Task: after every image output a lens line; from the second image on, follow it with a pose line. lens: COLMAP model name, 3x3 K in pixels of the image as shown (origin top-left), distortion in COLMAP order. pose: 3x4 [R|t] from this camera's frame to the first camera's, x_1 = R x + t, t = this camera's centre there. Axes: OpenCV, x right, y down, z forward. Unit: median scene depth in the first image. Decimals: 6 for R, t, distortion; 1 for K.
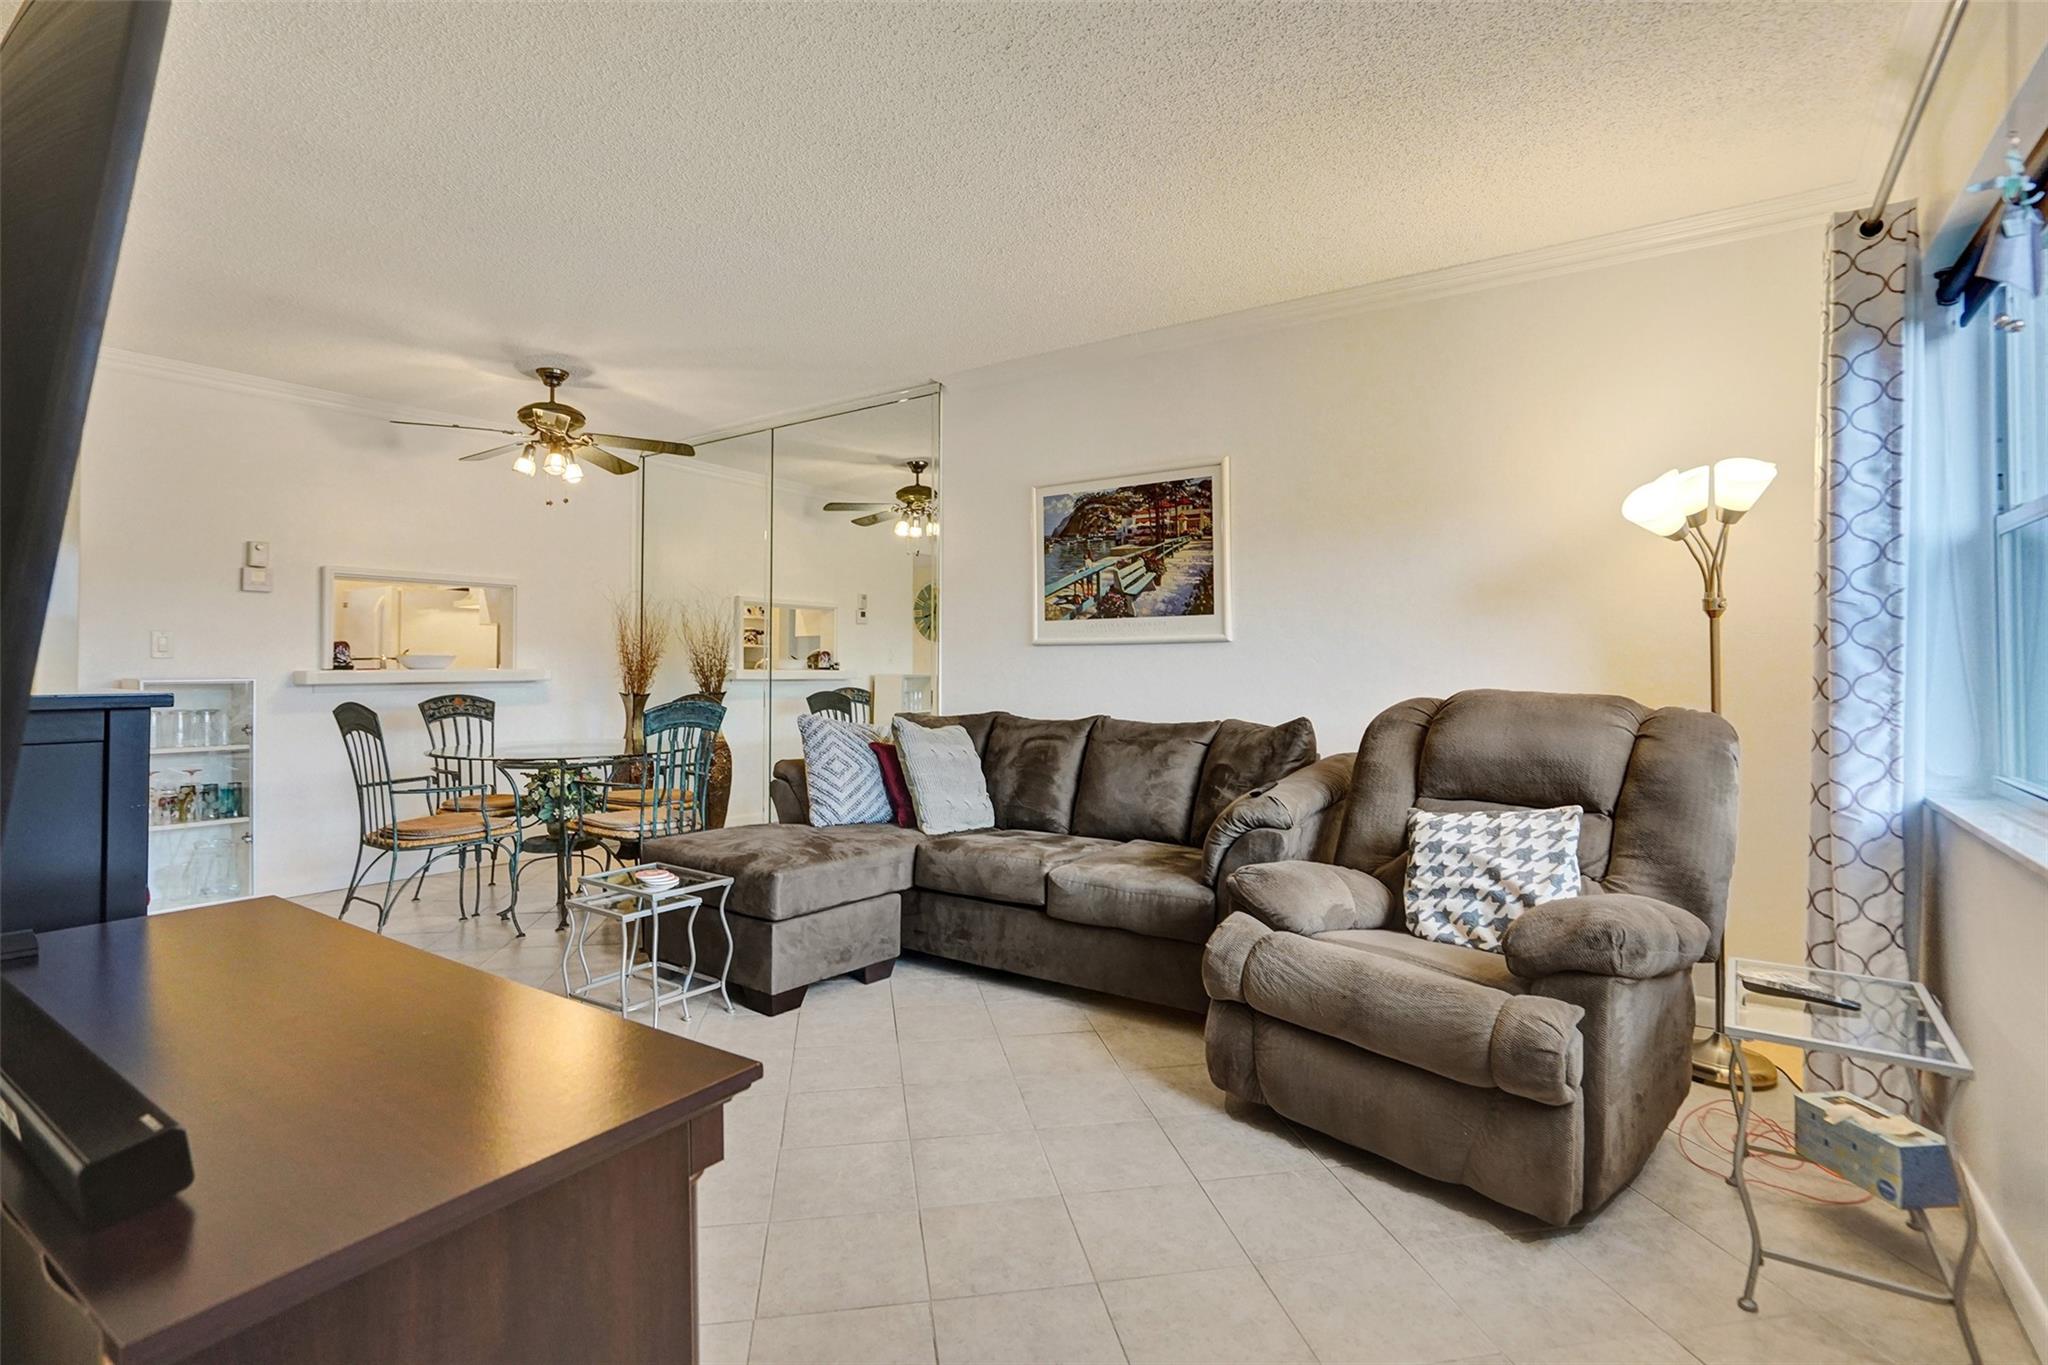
lens RADIAL K [[982.1, 0, 983.5], [0, 982.1, 652.2], [0, 0, 1]] dist [-0.008729, 0.010017]
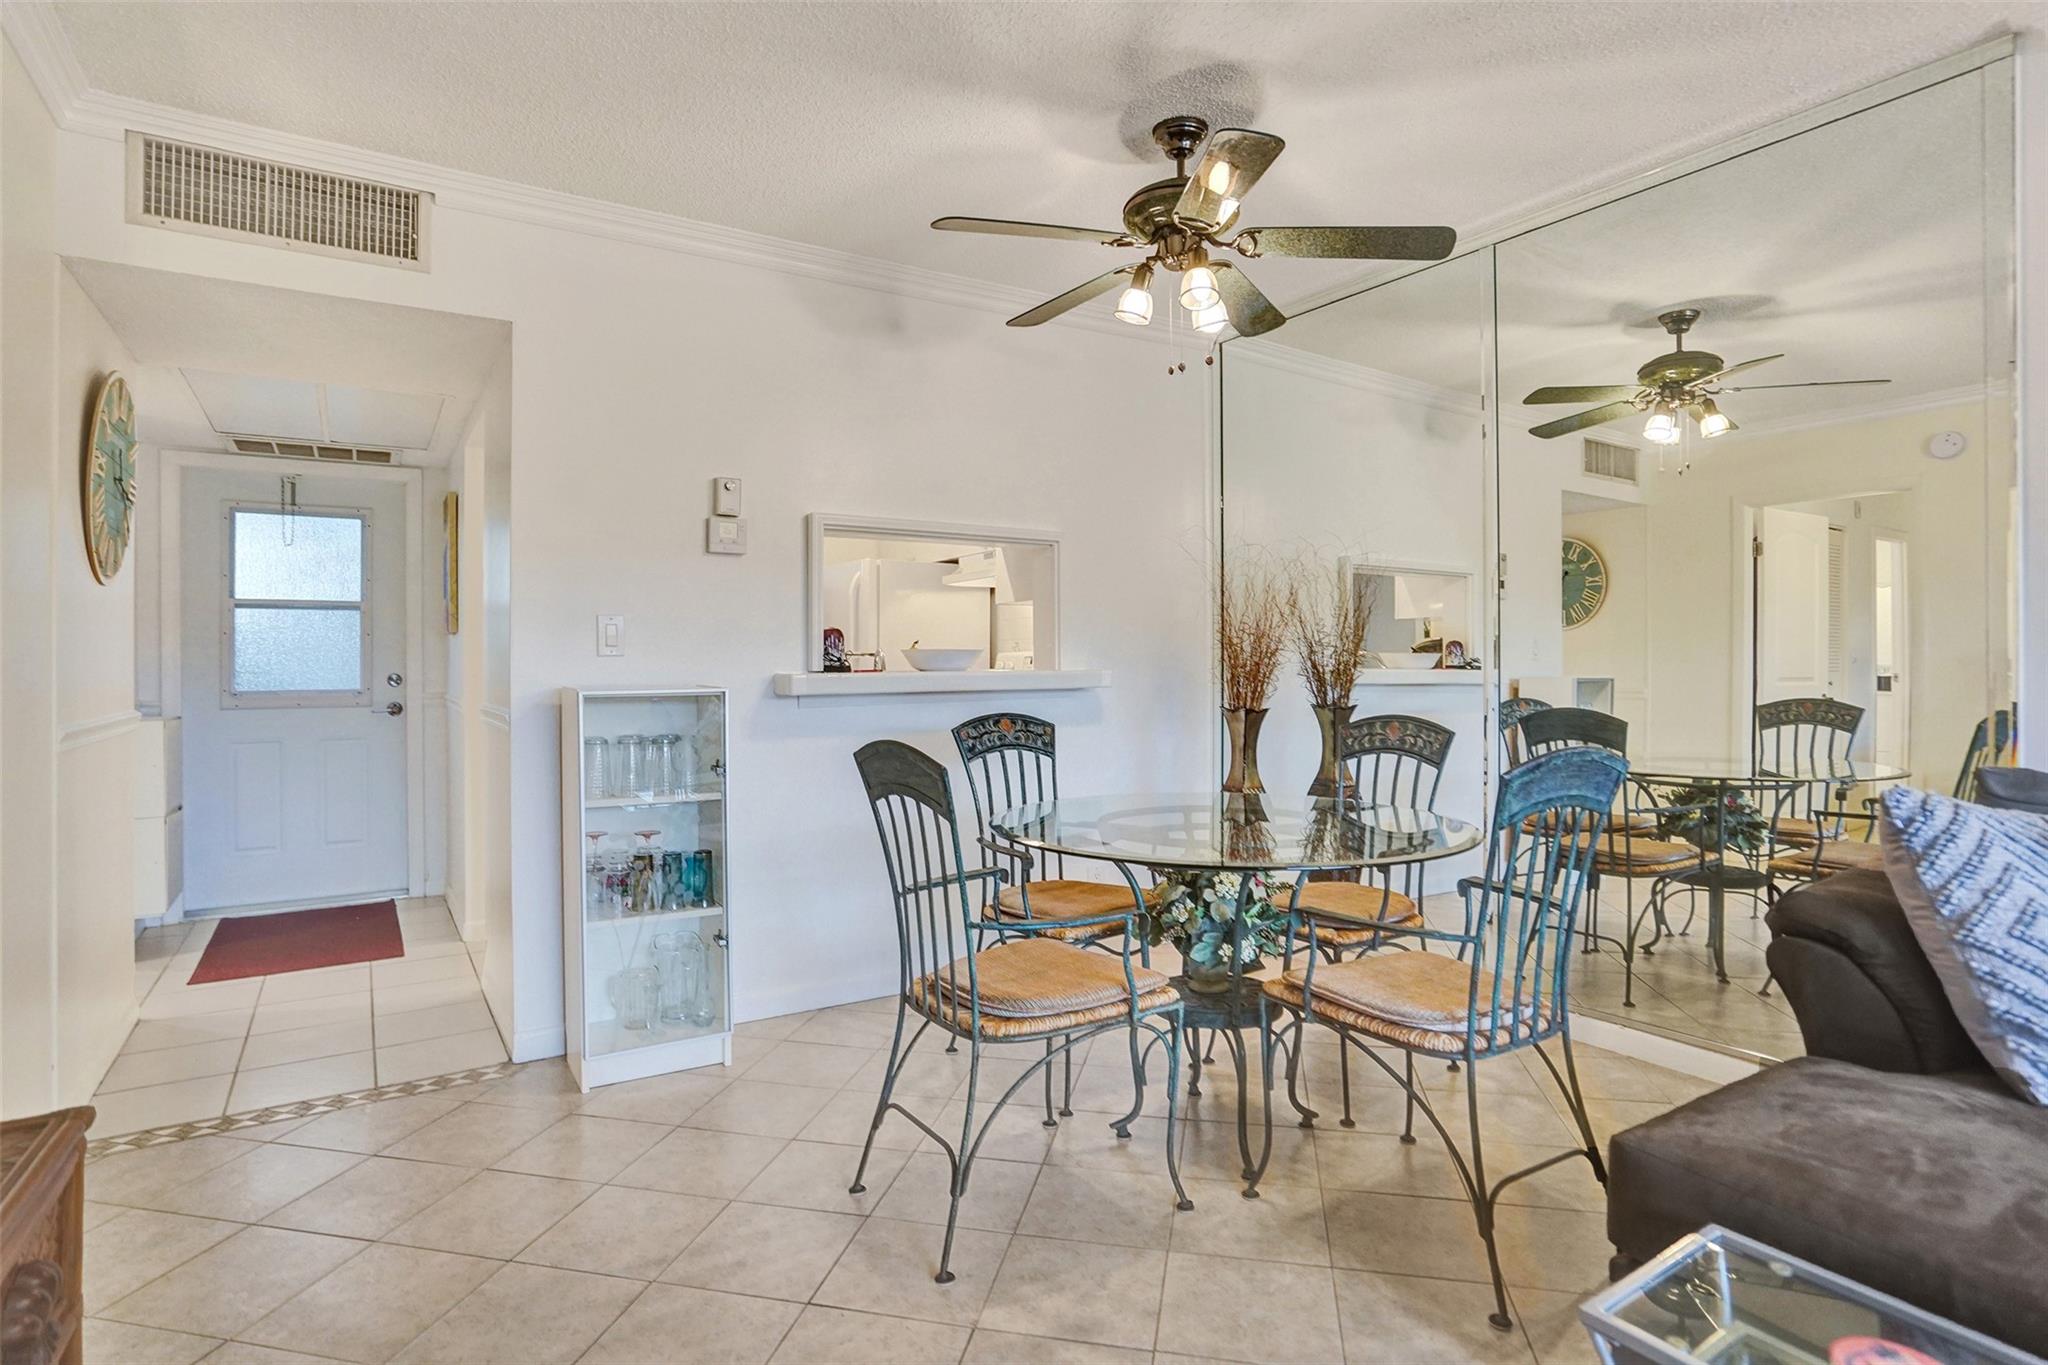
lens RADIAL K [[1047.6, 0, 1030.7], [0, 1047.6, 664.9], [0, 0, 1]] dist [-0.040804, 0.000215]
pose [[0.941629, -0.001517, -0.336648, -0.312203], [0.007629, 0.999829, 0.016834, 0.002412], [0.336565, -0.018420, 0.941480, 0.406532]]
